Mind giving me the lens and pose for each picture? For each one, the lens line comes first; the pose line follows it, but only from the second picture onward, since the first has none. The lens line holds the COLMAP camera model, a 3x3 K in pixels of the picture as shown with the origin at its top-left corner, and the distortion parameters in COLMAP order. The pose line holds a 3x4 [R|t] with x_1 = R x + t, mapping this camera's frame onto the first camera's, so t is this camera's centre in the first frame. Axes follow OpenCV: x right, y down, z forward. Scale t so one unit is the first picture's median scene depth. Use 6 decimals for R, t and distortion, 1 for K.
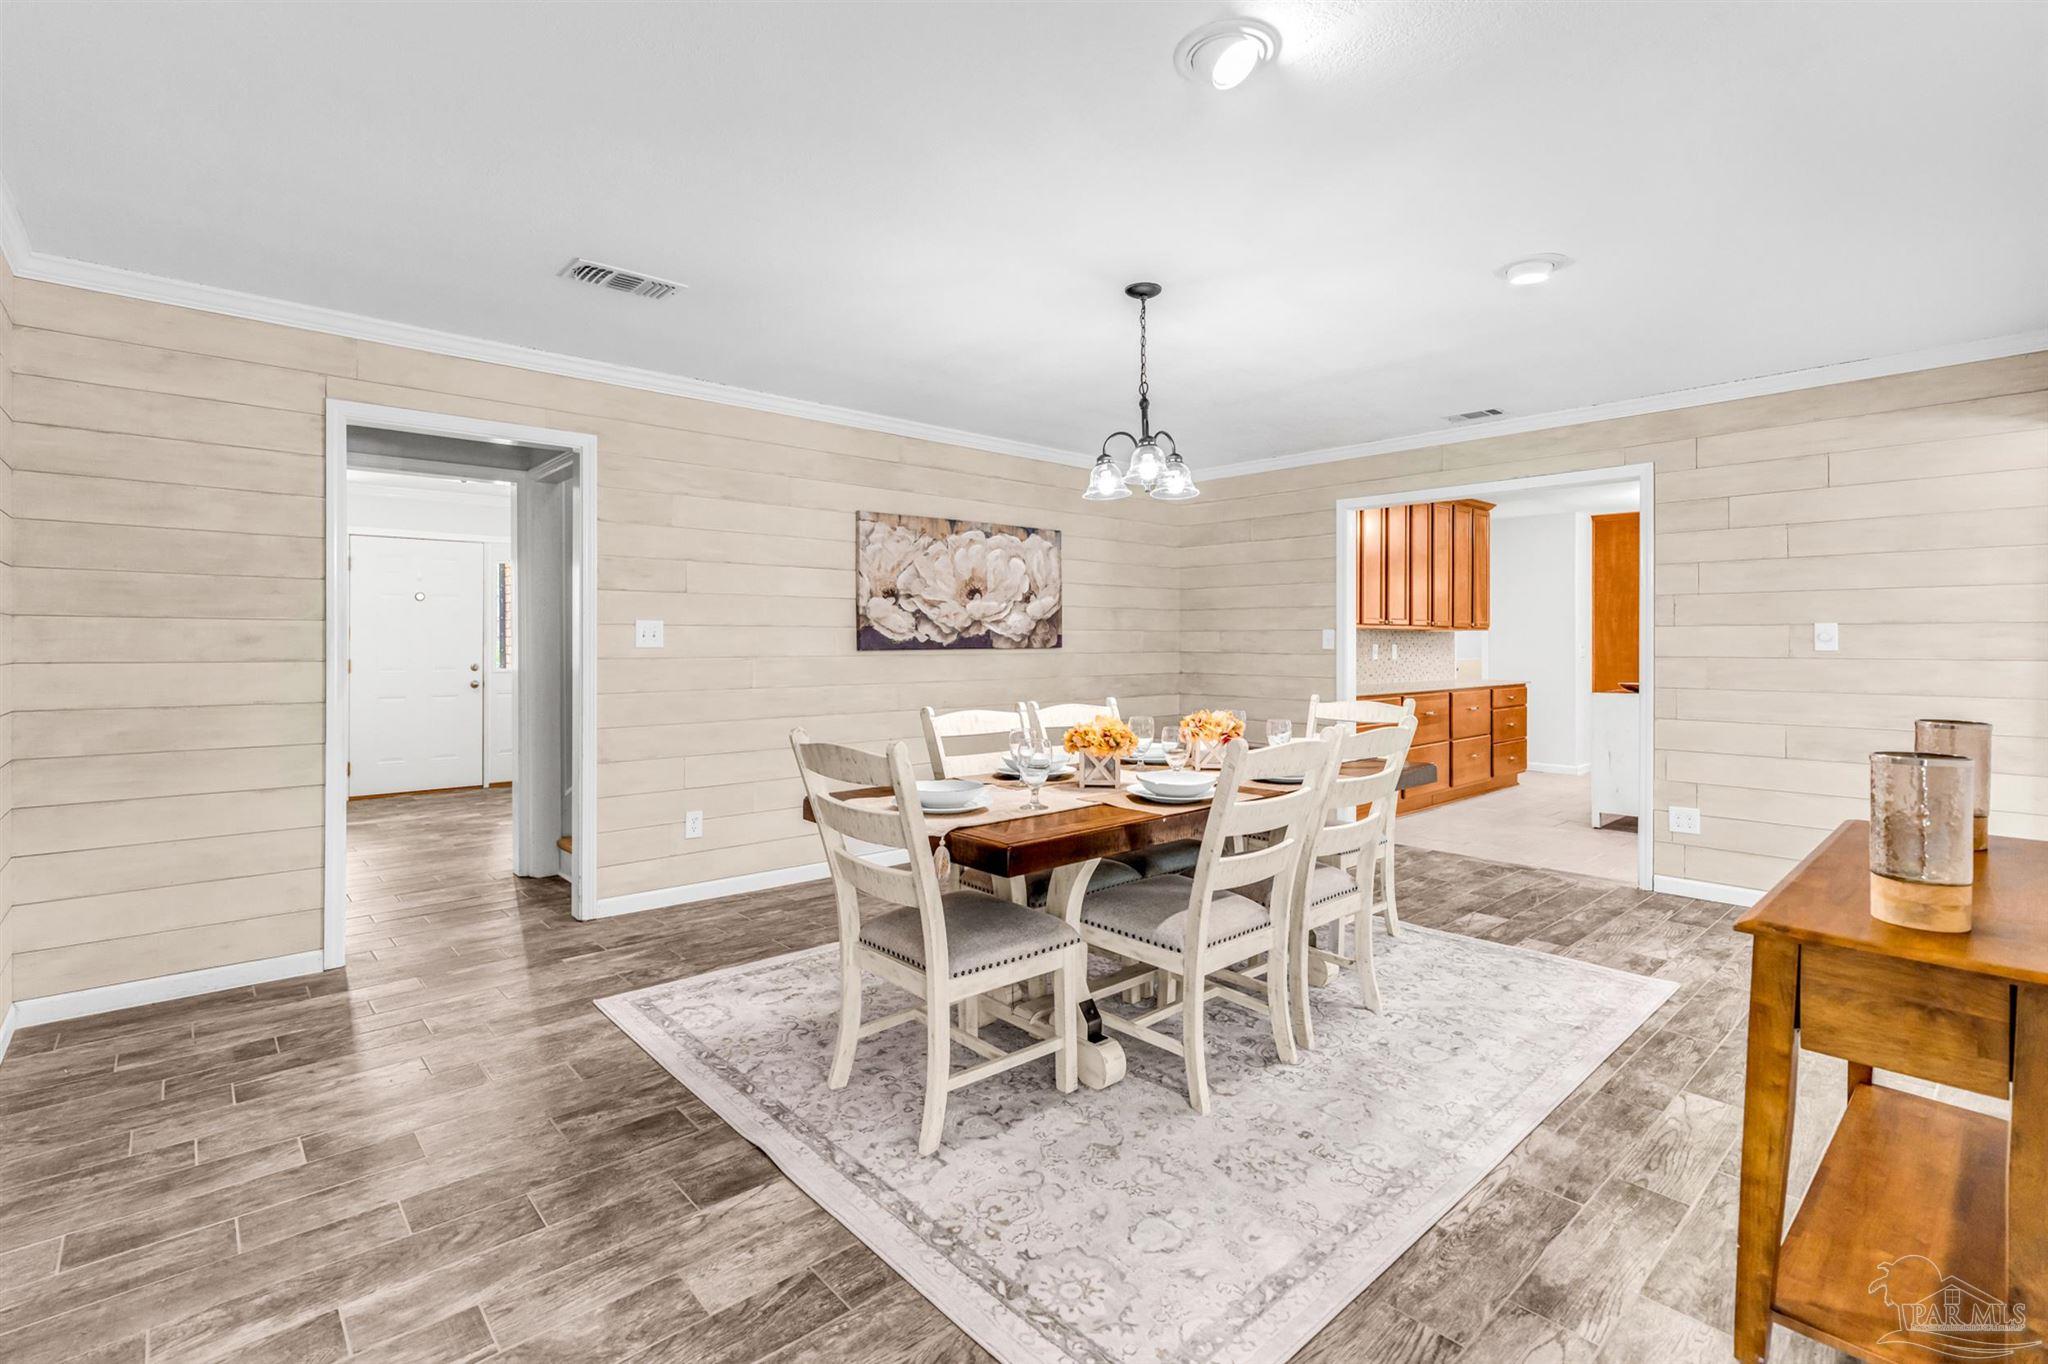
lens RADIAL K [[929.9, 0, 1031.5], [0, 929.9, 662.8], [0, 0, 1]] dist [-0.000284, 0.000979]
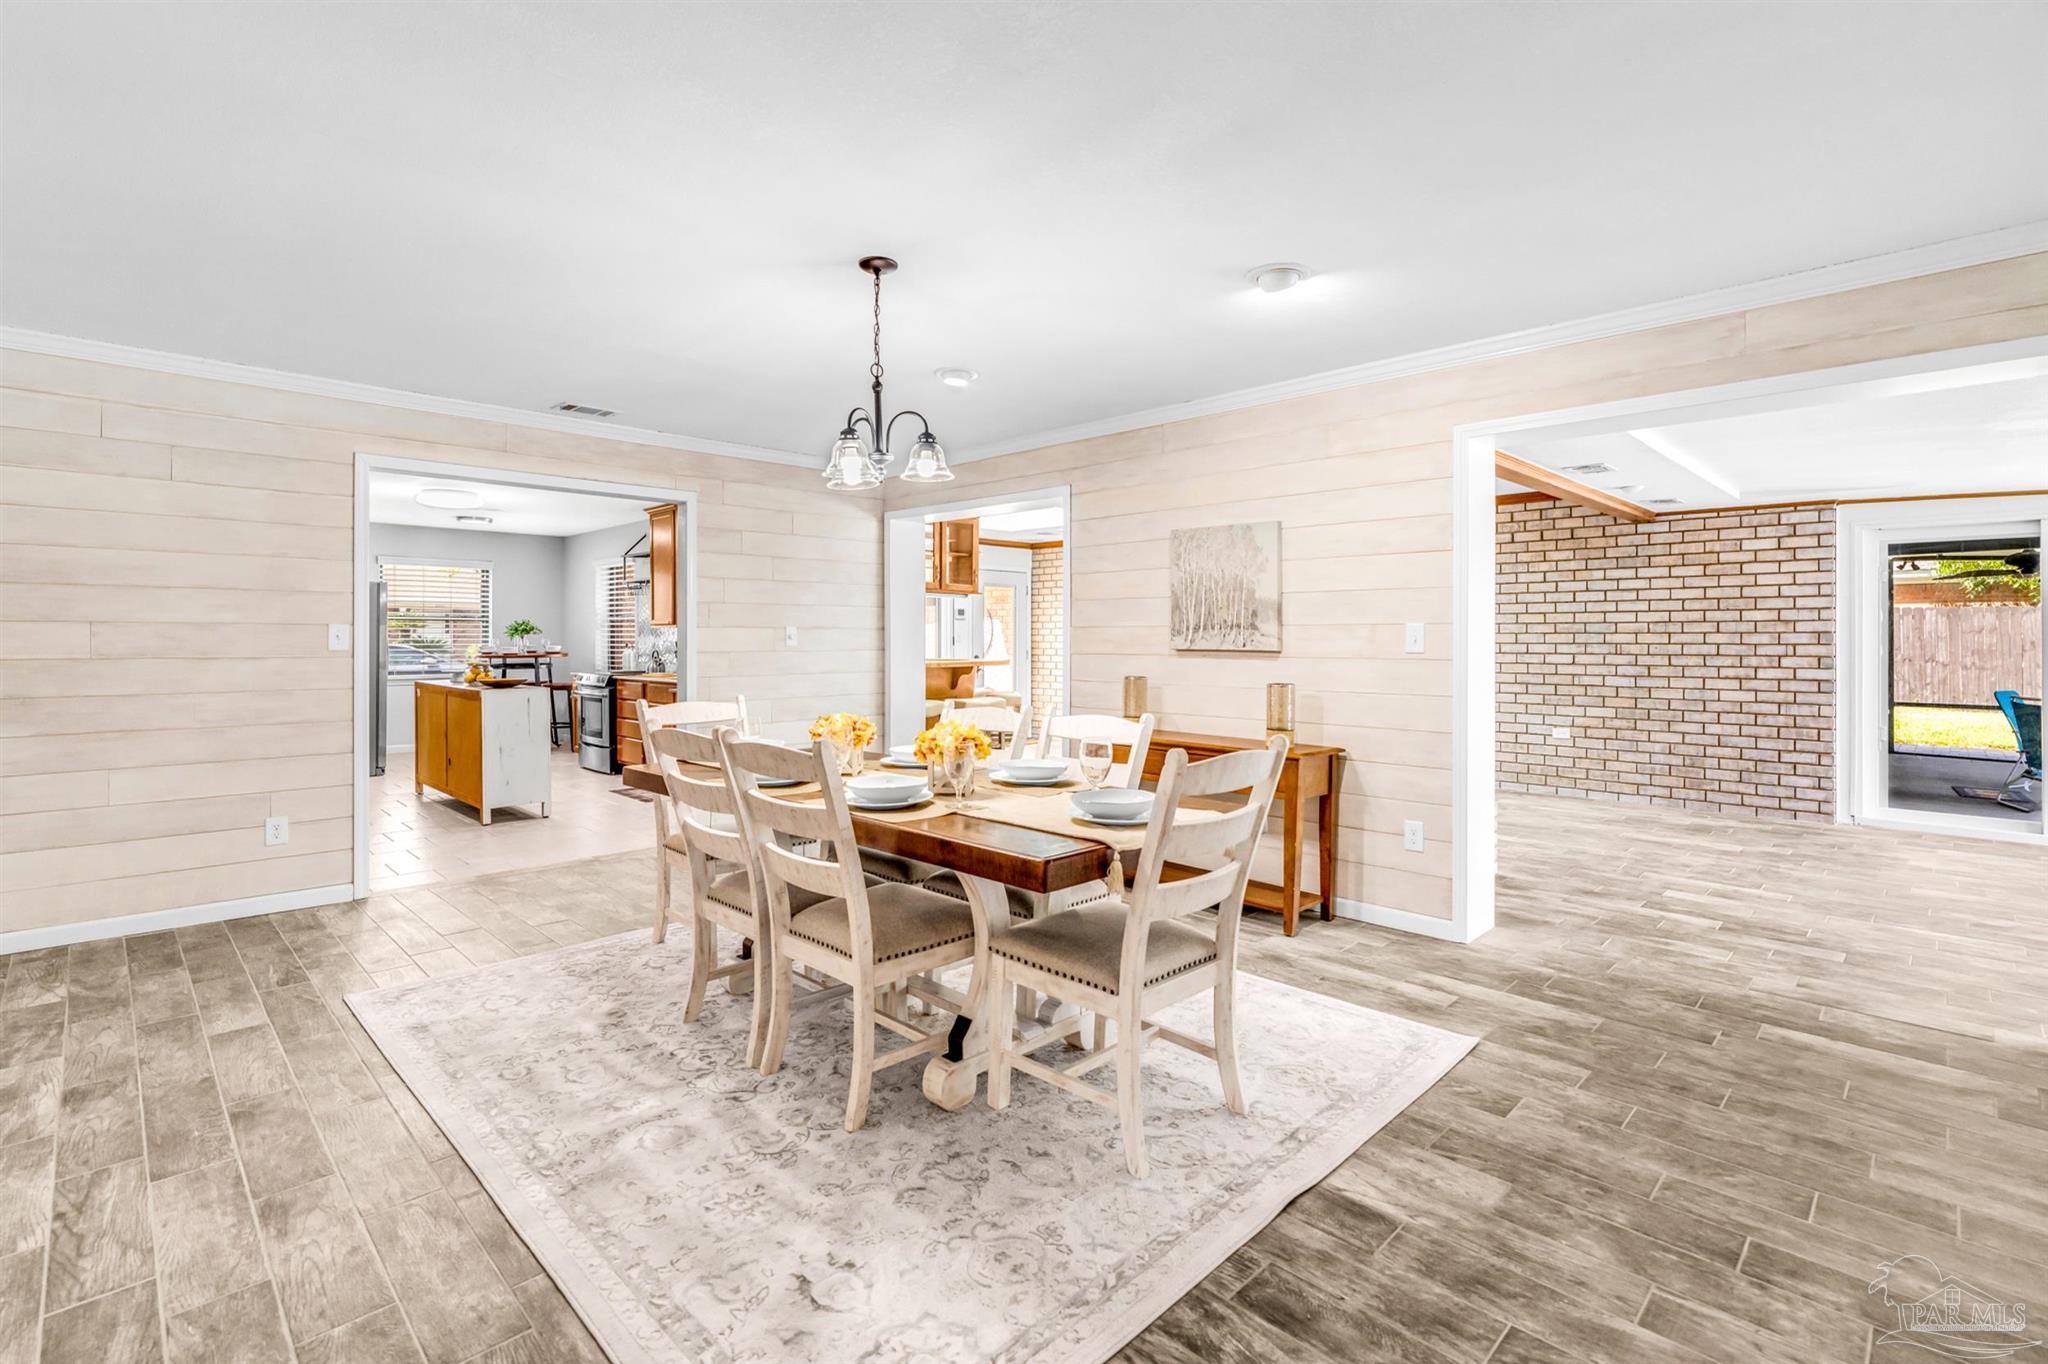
lens RADIAL K [[929.9, 0, 1036.7], [0, 929.9, 642.9], [0, 0, 1]] dist [-0.000284, 0.000979]
pose [[-0.046065, -0.005889, 0.998921, -1.263860], [0.022941, 0.999713, 0.006951, -0.036944], [-0.998675, 0.023237, -0.045917, 1.362654]]
